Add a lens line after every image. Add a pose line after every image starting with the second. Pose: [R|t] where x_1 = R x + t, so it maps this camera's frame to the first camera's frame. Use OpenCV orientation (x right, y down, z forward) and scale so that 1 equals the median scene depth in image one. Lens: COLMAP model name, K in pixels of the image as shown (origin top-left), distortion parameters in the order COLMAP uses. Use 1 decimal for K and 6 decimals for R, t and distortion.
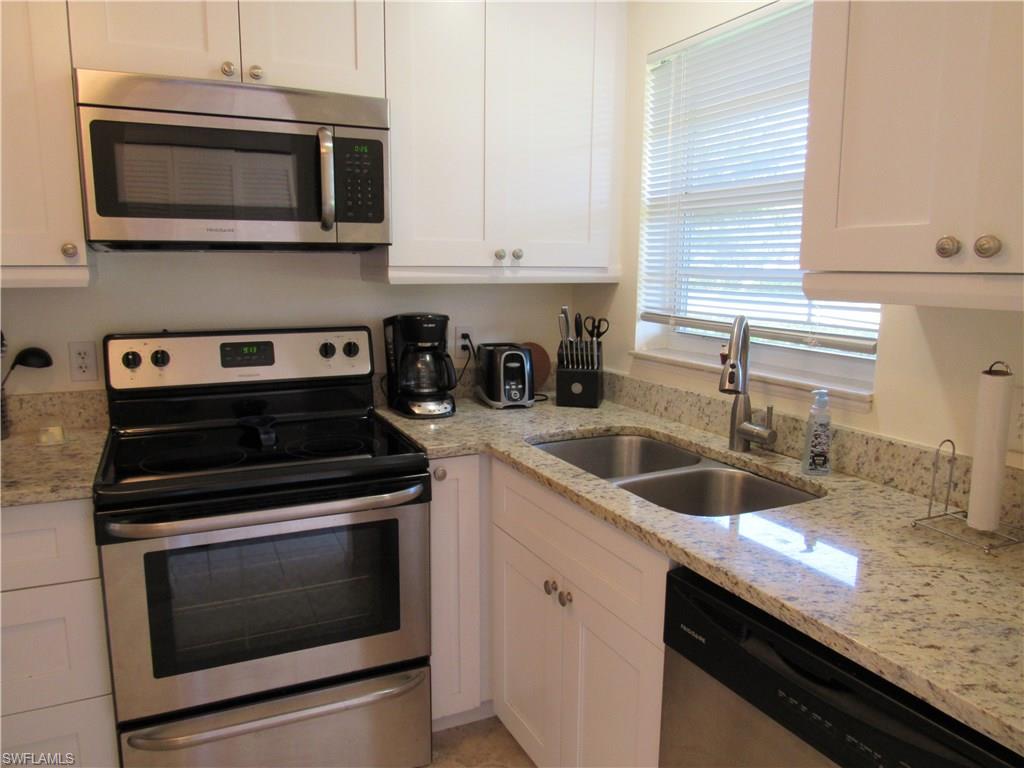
lens RADIAL K [[733.4, 0, 507.6], [0, 733.4, 383.1], [0, 0, 1]] dist [-0.025995, 0.006067]
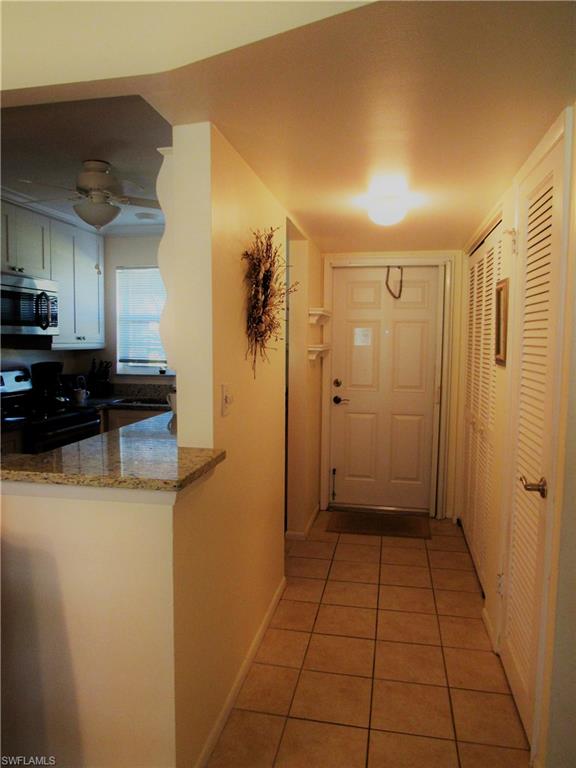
lens RADIAL K [[550.0, 0, 288.5], [0, 550.0, 383.8], [0, 0, 1]] dist [-0.025995, 0.006067]
pose [[0.603073, -0.068310, 0.794755, -1.045587], [0.127574, 0.991762, -0.011561, 0.095737], [-0.787418, 0.108362, 0.606820, -0.699120]]
